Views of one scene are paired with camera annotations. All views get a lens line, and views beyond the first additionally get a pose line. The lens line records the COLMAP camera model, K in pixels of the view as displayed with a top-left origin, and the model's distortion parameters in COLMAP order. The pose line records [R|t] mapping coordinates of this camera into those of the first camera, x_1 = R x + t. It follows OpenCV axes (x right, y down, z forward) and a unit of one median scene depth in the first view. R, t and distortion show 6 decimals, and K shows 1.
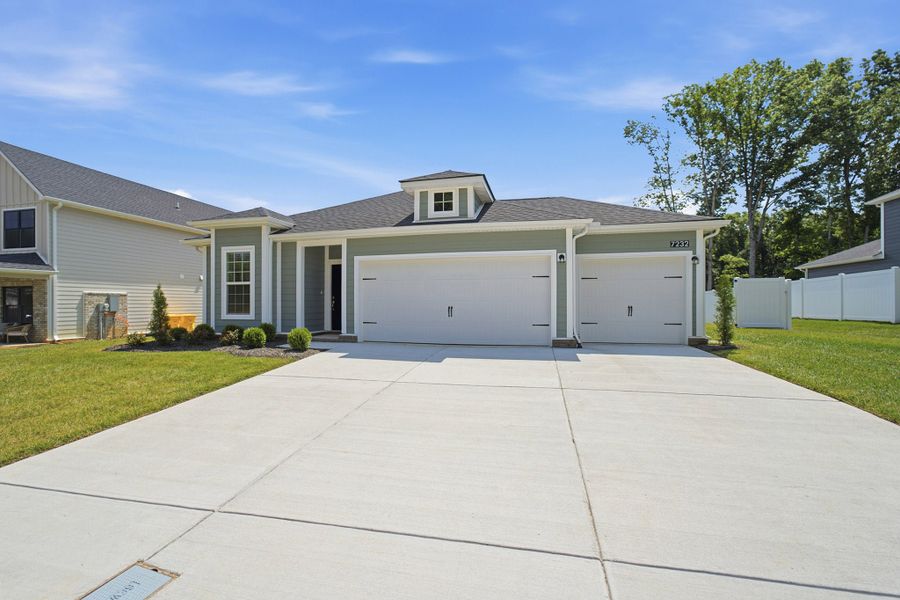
lens RADIAL K [[378.6, 0, 449.3], [0, 378.6, 297.6], [0, 0, 1]] dist [-0.001179, 0.000759]
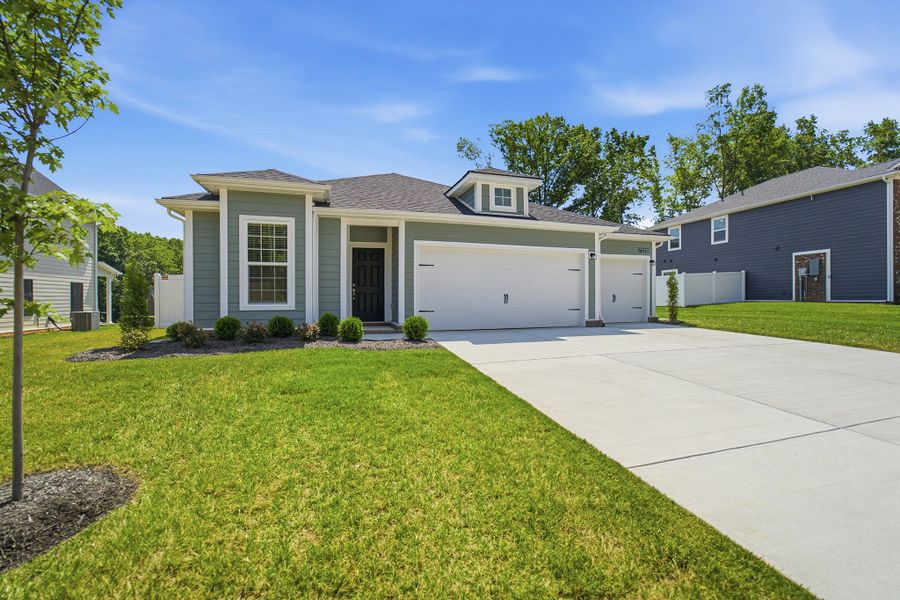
lens RADIAL K [[378.6, 0, 449.3], [0, 378.6, 297.6], [0, 0, 1]] dist [-0.001179, 0.000759]
pose [[0.857910, 0.001267, 0.513799, -0.646277], [-0.007364, 0.999925, 0.009829, 0.021756], [-0.513748, -0.012216, 0.857854, 0.139642]]
